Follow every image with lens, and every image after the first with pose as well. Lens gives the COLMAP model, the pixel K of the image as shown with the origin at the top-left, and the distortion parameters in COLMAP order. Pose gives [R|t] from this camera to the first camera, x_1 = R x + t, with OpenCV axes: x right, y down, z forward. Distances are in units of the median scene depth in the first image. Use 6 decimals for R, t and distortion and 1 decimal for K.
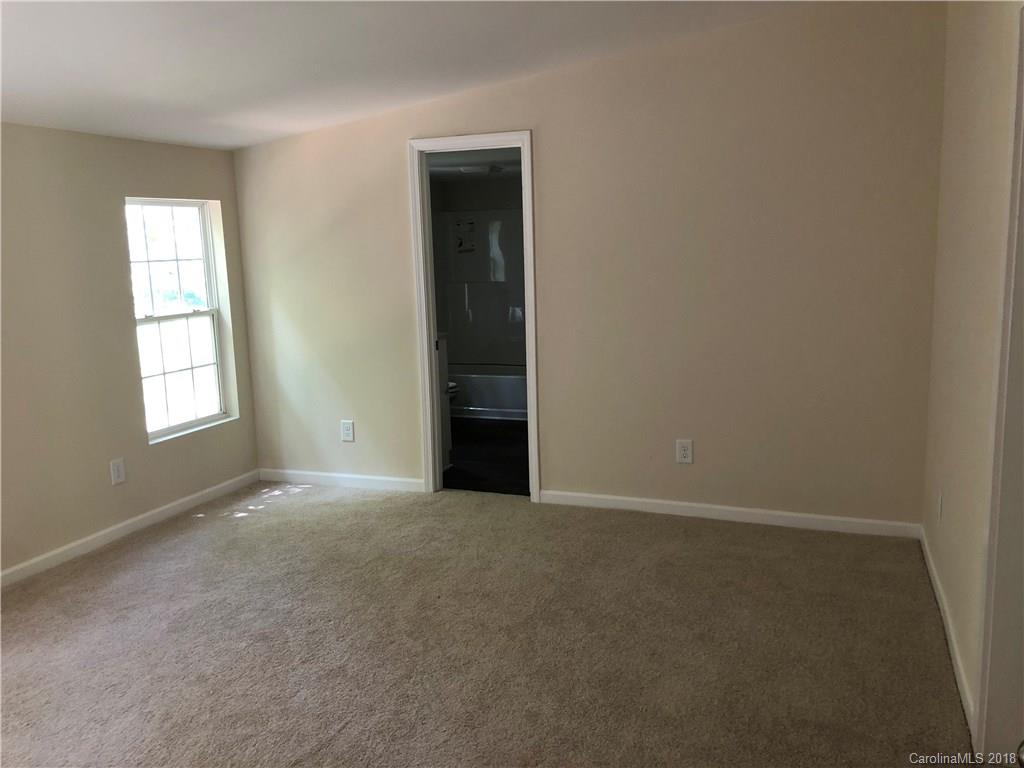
lens RADIAL K [[838.8, 0, 512.0], [0, 838.8, 384.0], [0, 0, 1]] dist [0.003231, 0.001310]
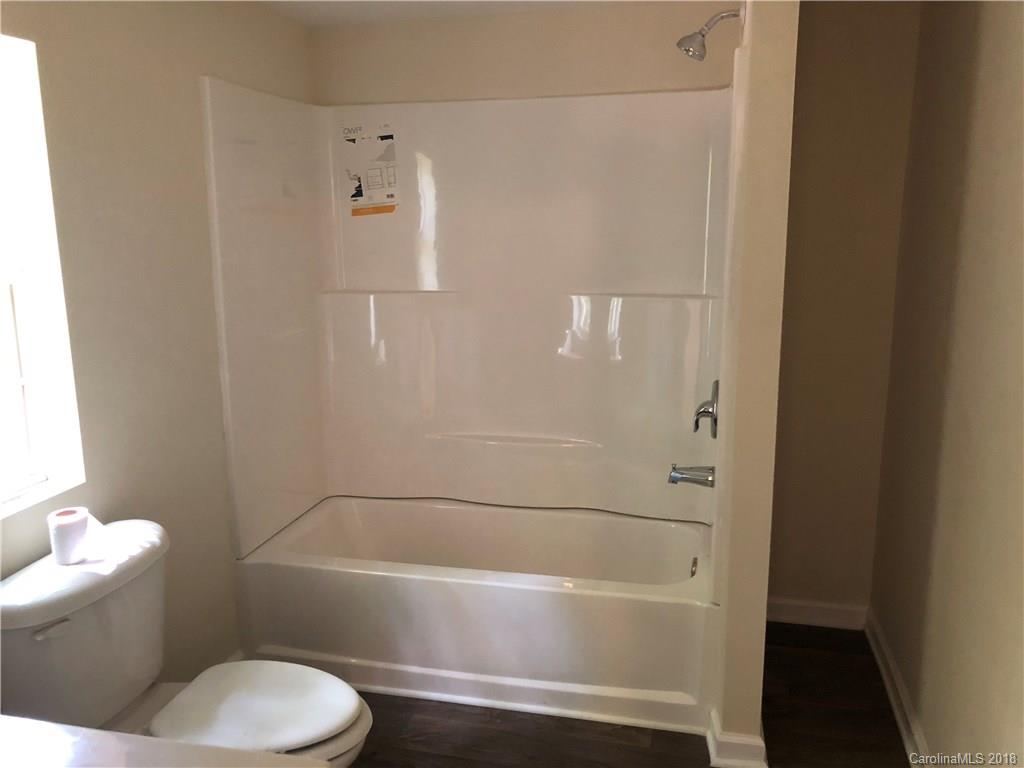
lens RADIAL K [[838.8, 0, 512.0], [0, 838.8, 384.0], [0, 0, 1]] dist [0.003231, 0.001310]
pose [[0.990984, -0.003216, 0.133945, -0.043185], [-0.001578, 0.999363, 0.035666, -0.093306], [-0.133974, -0.035556, 0.990347, 0.610543]]
